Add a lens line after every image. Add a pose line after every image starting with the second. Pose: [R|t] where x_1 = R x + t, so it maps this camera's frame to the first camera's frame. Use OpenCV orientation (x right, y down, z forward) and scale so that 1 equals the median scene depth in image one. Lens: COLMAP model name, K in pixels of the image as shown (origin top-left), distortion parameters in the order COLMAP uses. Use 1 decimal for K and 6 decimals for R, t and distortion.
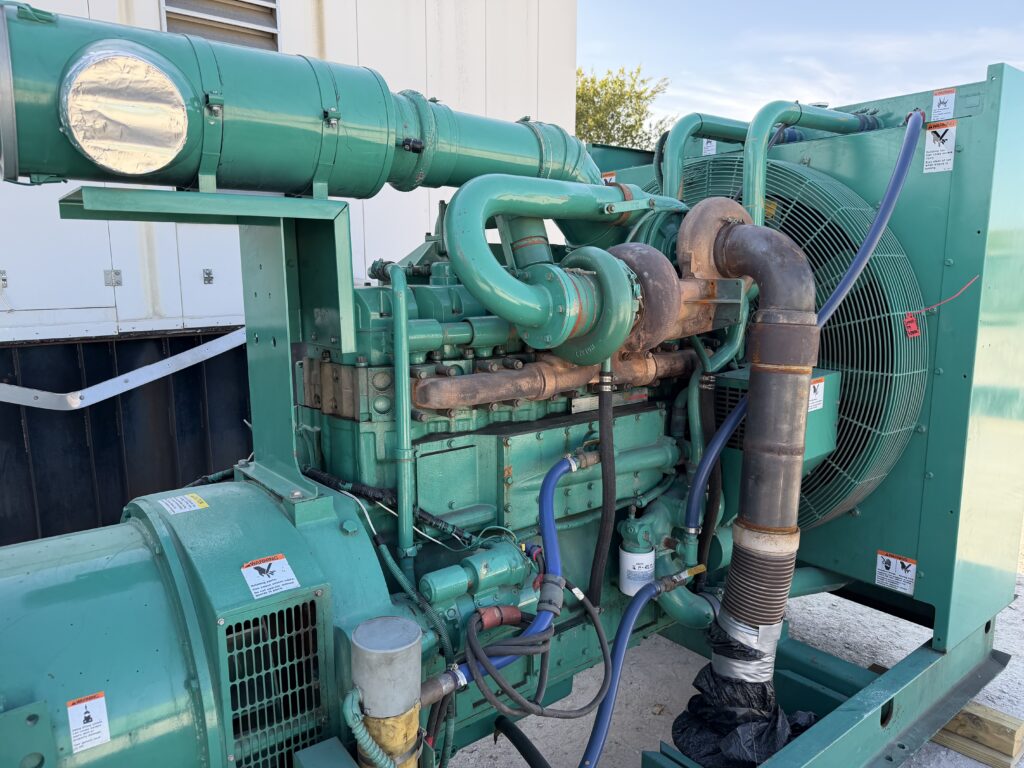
lens RADIAL K [[712.1, 0, 512.0], [0, 712.1, 384.0], [0, 0, 1]] dist [0.005263, 0.003864]
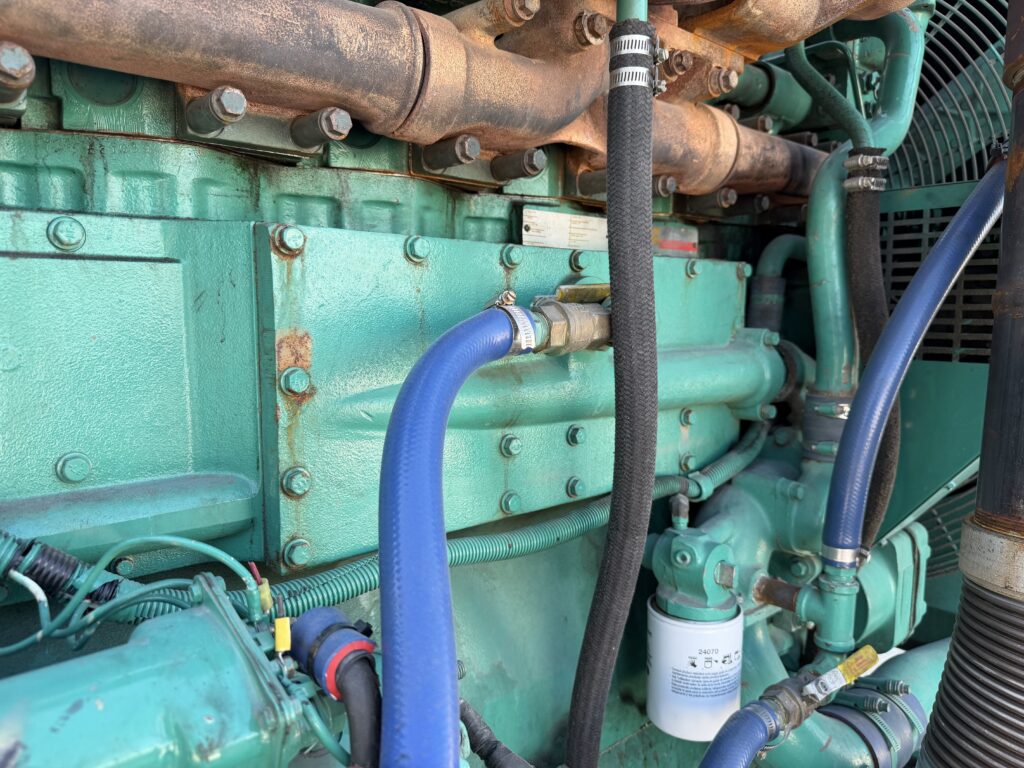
lens RADIAL K [[756.3, 0, 544.3], [0, 756.3, 385.9], [0, 0, 1]] dist [0.027940, -0.001339]
pose [[0.994652, 0.003032, 0.103240, 0.056403], [0.001606, 0.998994, -0.044806, 0.135799], [-0.103272, 0.044733, 0.993647, 0.624320]]
